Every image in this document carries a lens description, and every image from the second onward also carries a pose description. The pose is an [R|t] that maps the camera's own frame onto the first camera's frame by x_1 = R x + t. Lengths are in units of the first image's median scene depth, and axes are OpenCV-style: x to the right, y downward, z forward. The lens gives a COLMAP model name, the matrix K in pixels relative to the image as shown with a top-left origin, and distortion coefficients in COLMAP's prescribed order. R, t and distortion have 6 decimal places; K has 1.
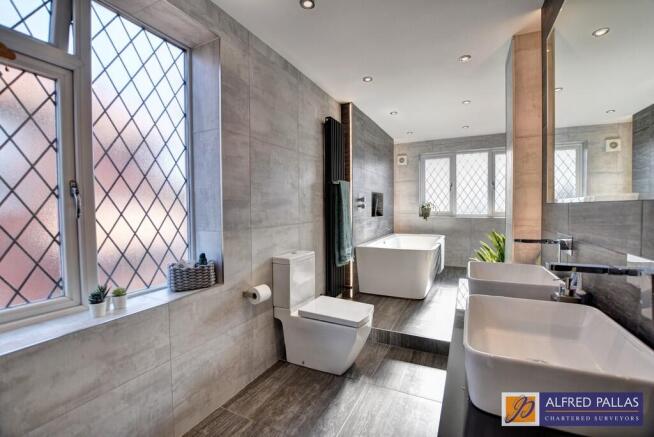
lens RADIAL K [[291.5, 0, 326.7], [0, 291.5, 215.9], [0, 0, 1]] dist [-0.019360, -0.000466]
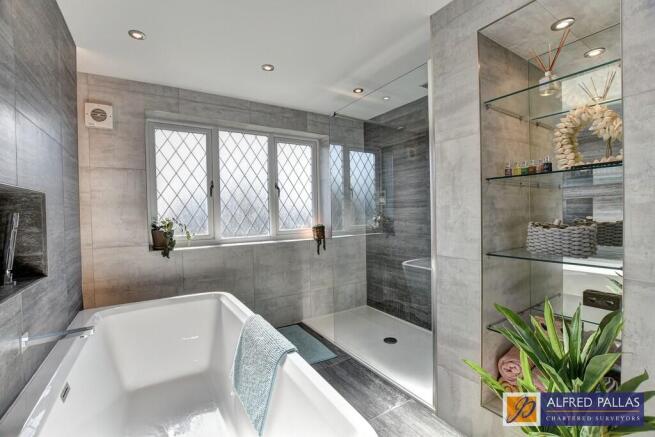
lens RADIAL K [[293.0, 0, 328.2], [0, 293.0, 217.9], [0, 0, 1]] dist [-0.027723, 0.000134]
pose [[0.540856, -0.016172, 0.840960, 0.094863], [0.041630, 0.999104, -0.007561, -0.033535], [-0.840085, 0.039099, 0.541044, 0.528352]]
